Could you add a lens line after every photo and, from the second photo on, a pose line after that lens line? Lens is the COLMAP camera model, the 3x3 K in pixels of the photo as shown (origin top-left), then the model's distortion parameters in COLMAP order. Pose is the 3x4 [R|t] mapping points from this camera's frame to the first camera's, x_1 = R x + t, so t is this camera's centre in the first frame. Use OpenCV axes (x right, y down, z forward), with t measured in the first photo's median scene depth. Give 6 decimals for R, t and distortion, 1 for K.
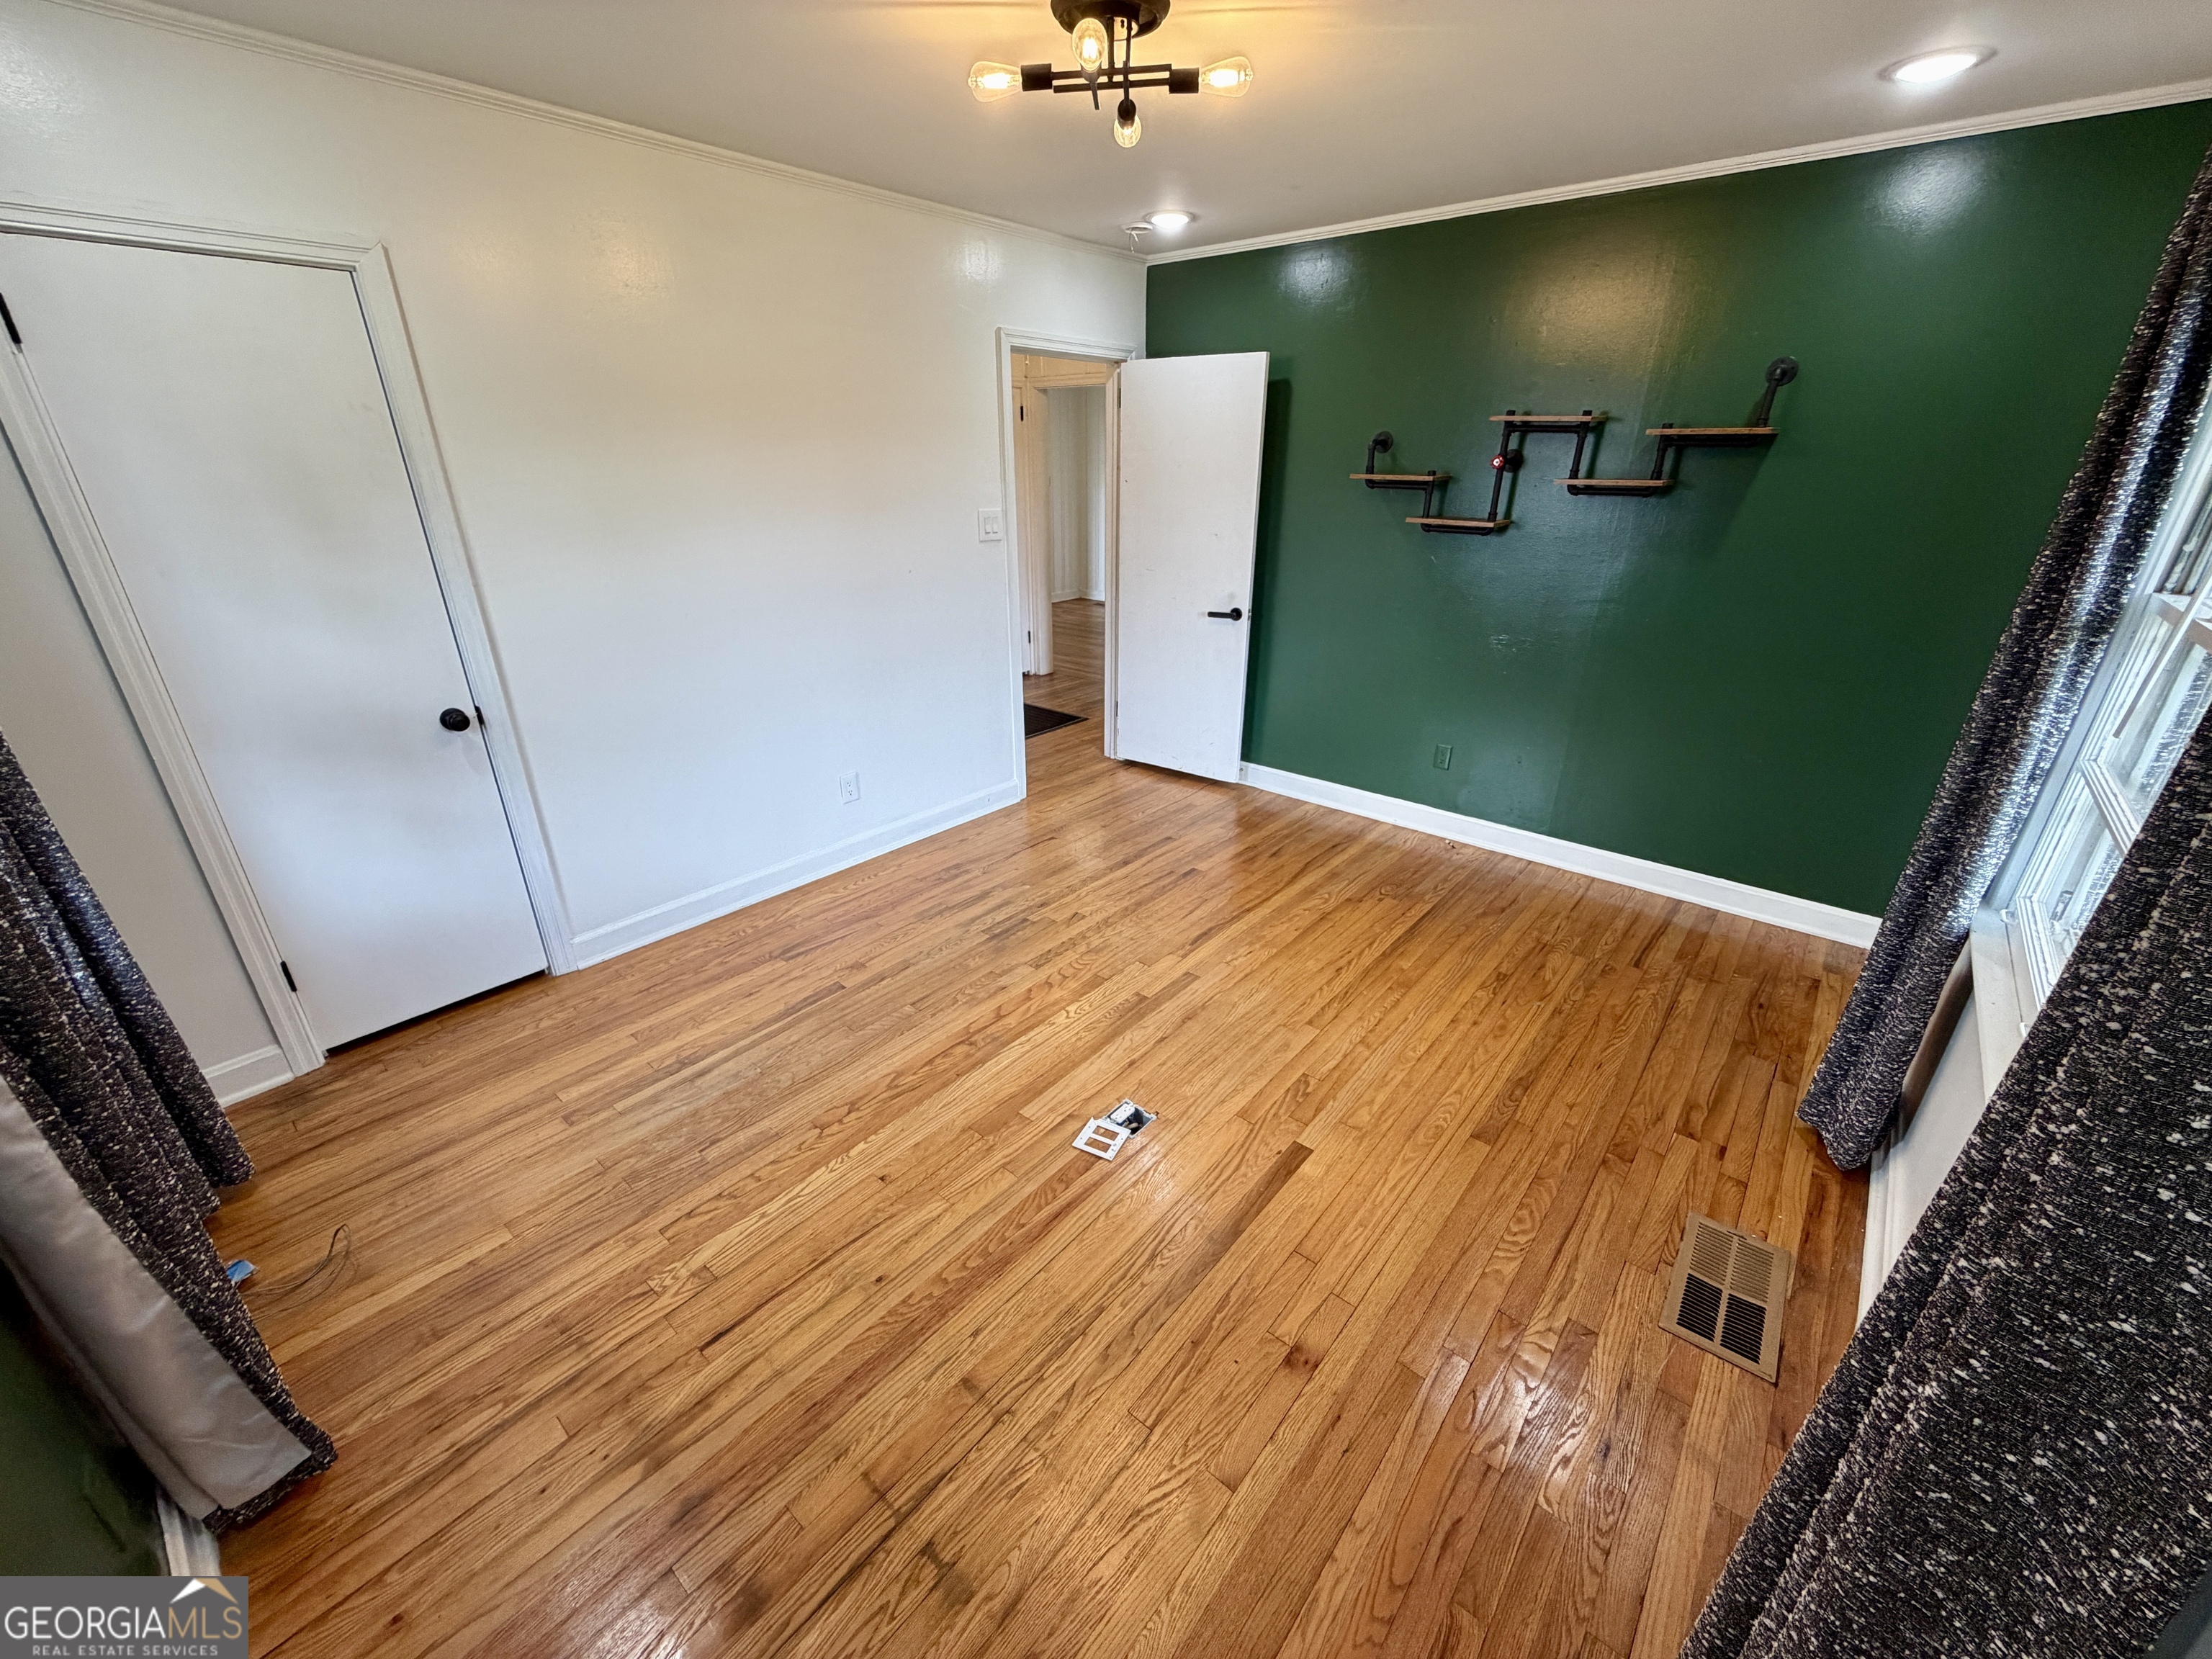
lens RADIAL K [[884.1, 0, 1101.6], [0, 884.1, 832.5], [0, 0, 1]] dist [0.001073, -0.000153]
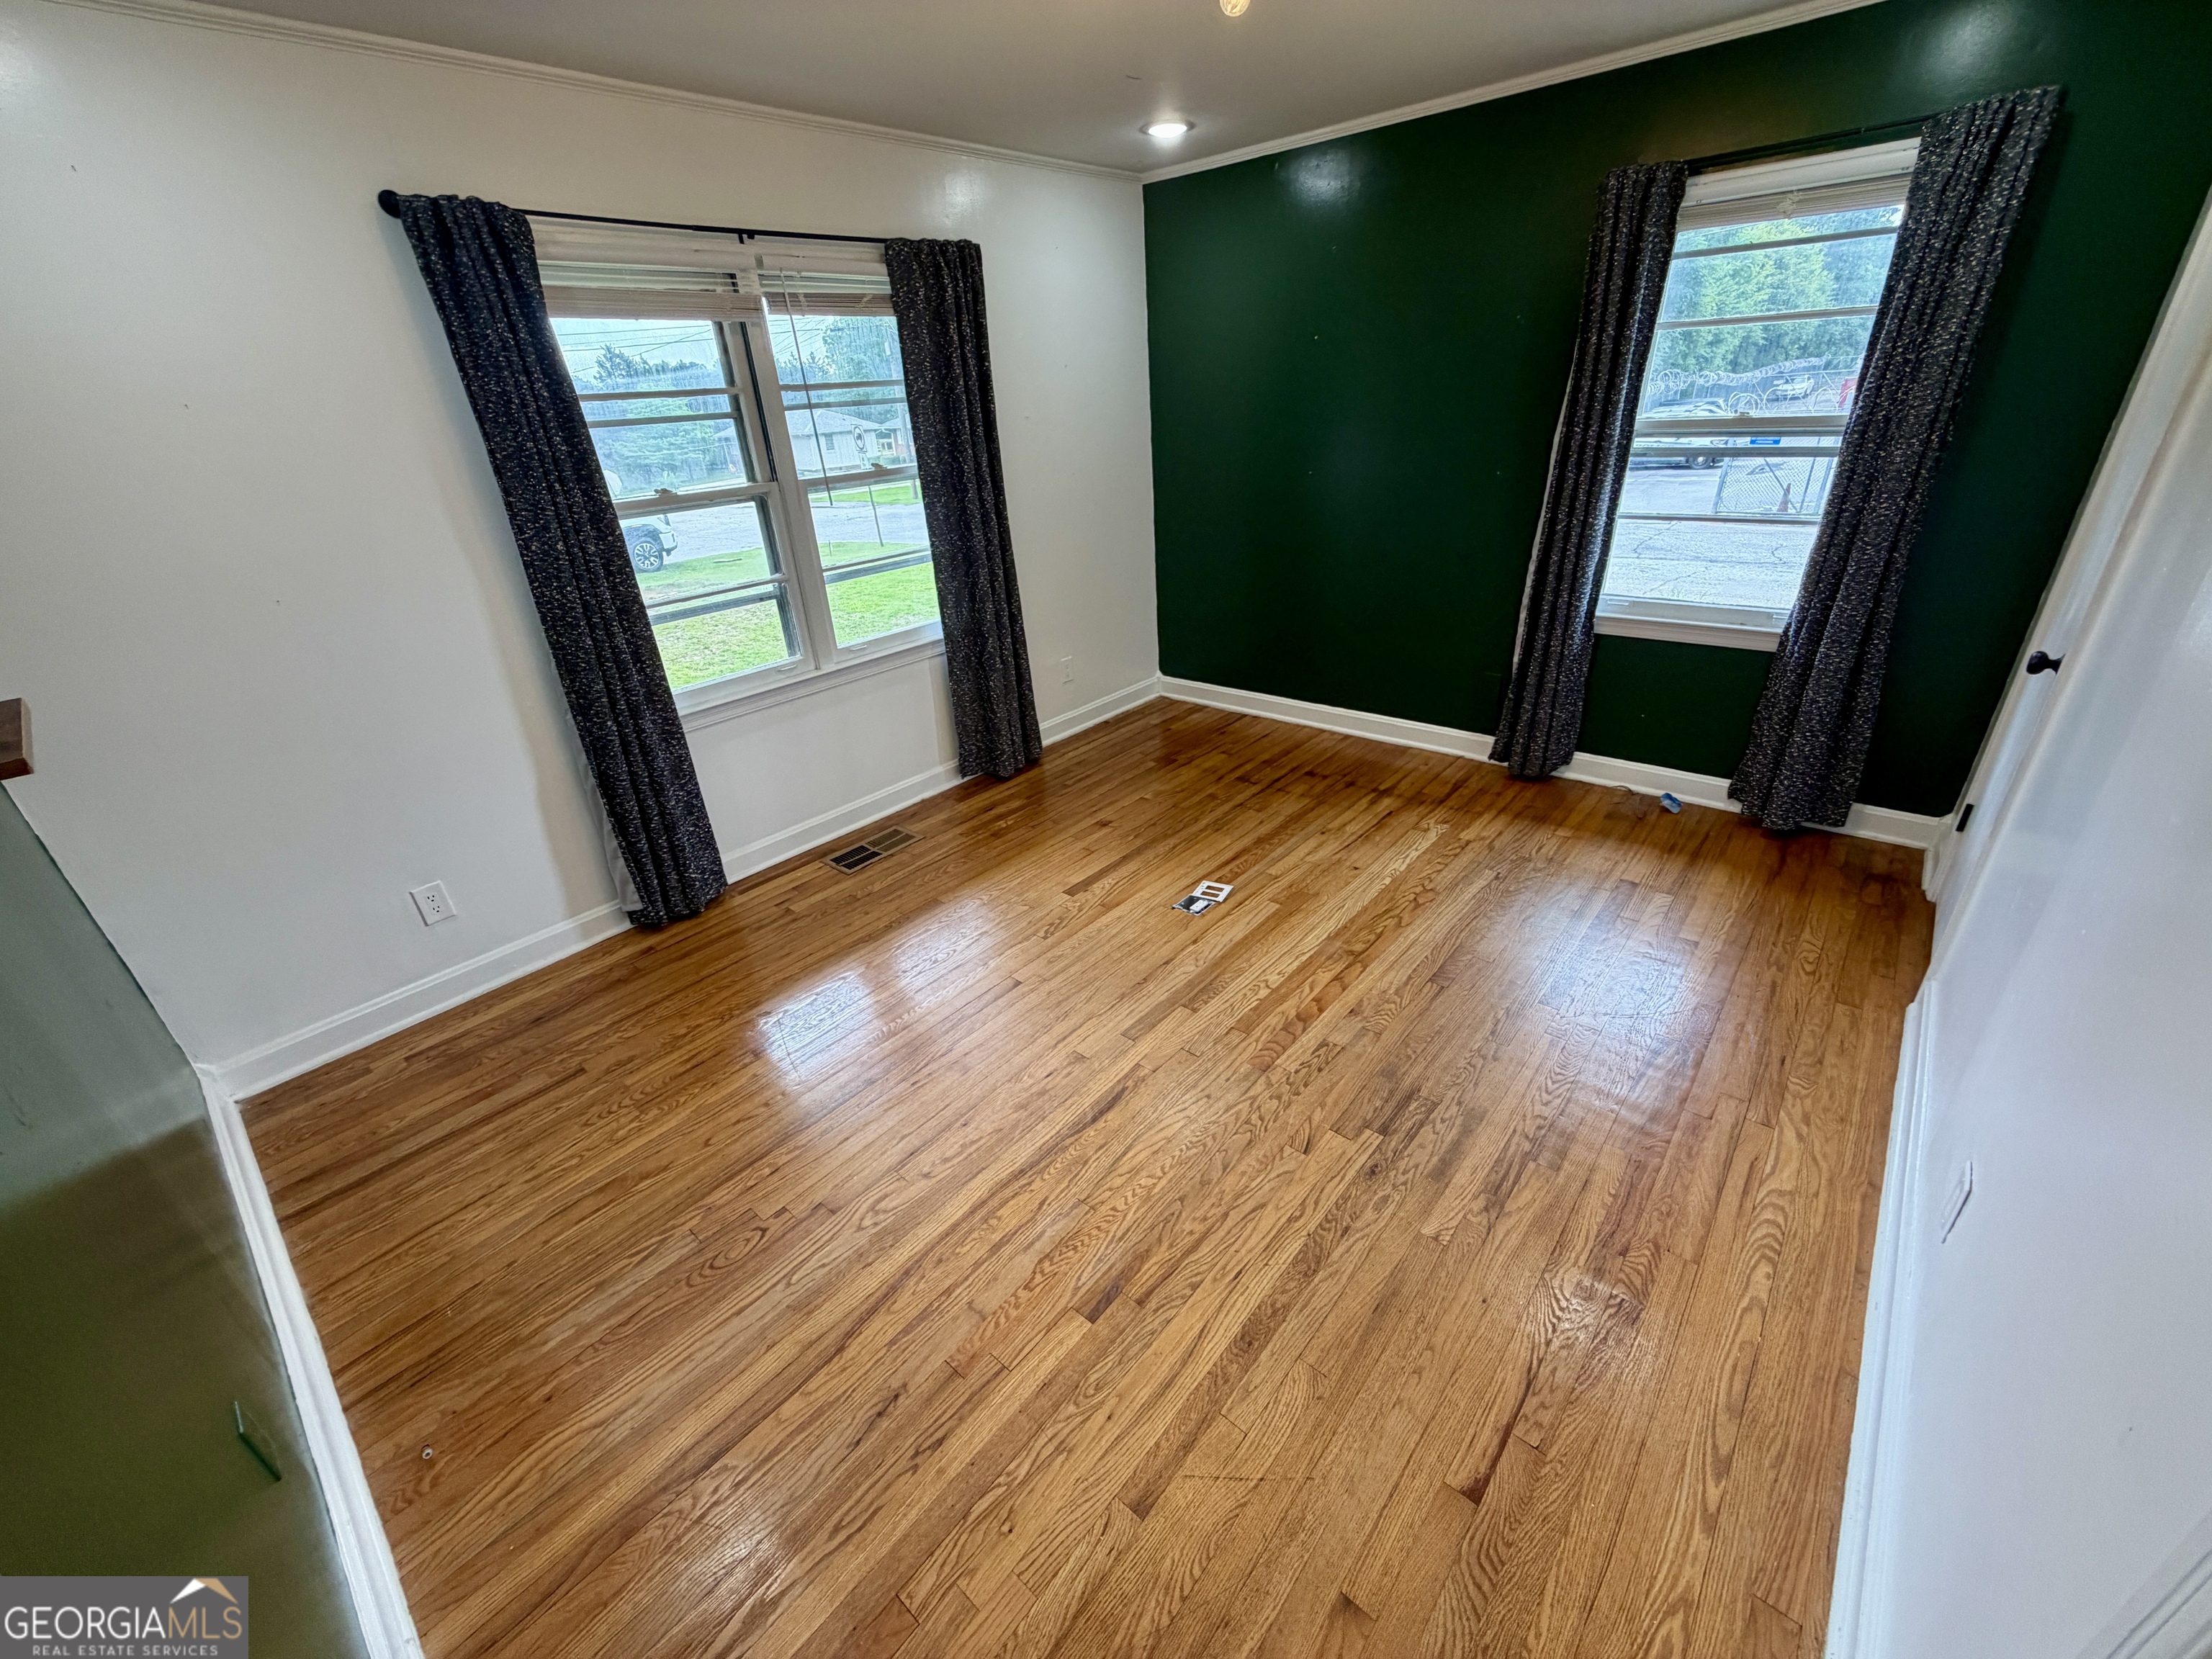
lens RADIAL K [[884.1, 0, 1101.6], [0, 884.1, 832.5], [0, 0, 1]] dist [0.001073, -0.000153]
pose [[-0.998413, 0.044860, 0.034048, 0.117209], [0.054865, 0.638336, 0.767800, -0.745737], [0.012709, 0.768450, -0.639784, 1.740036]]
